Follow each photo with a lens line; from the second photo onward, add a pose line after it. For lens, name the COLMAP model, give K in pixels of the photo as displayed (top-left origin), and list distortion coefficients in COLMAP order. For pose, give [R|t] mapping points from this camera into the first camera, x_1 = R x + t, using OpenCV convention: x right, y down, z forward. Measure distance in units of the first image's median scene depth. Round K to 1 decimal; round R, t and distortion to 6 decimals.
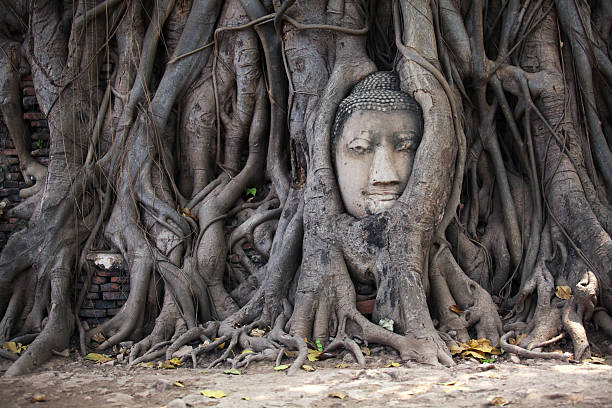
lens RADIAL K [[1233.9, 0, 308.1], [0, 1233.9, 205.7], [0, 0, 1]] dist [-0.218078, 0.000000]
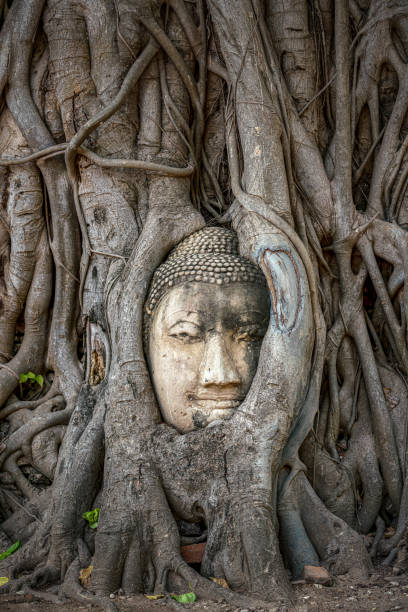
lens RADIAL K [[1500.8, 0, 216.5], [0, 1500.8, 306.4], [0, 0, 1]] dist [-0.515423, 0.000000]
pose [[0.993218, 0.016573, 0.115081, -0.039561], [-0.013235, 0.999471, -0.029706, -0.035815], [-0.115512, 0.027982, 0.992912, 0.117756]]
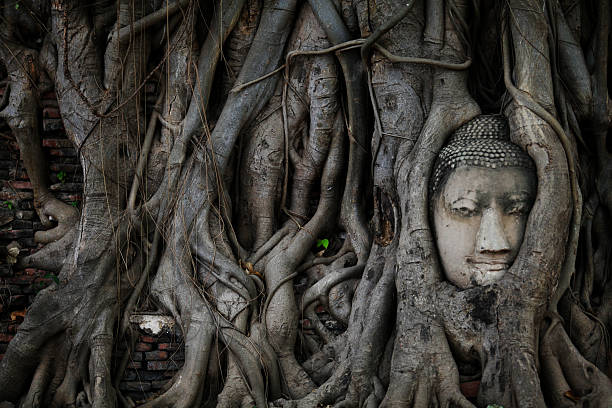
lens RADIAL K [[2237.1, 0, 322.8], [0, 2237.1, 221.0], [0, 0, 1]] dist [0.511366, 0.000000]
pose [[0.997330, 0.022495, 0.069470, -0.164169], [-0.026001, 0.998411, 0.049988, -0.111202], [-0.068235, -0.051661, 0.996331, -0.572031]]
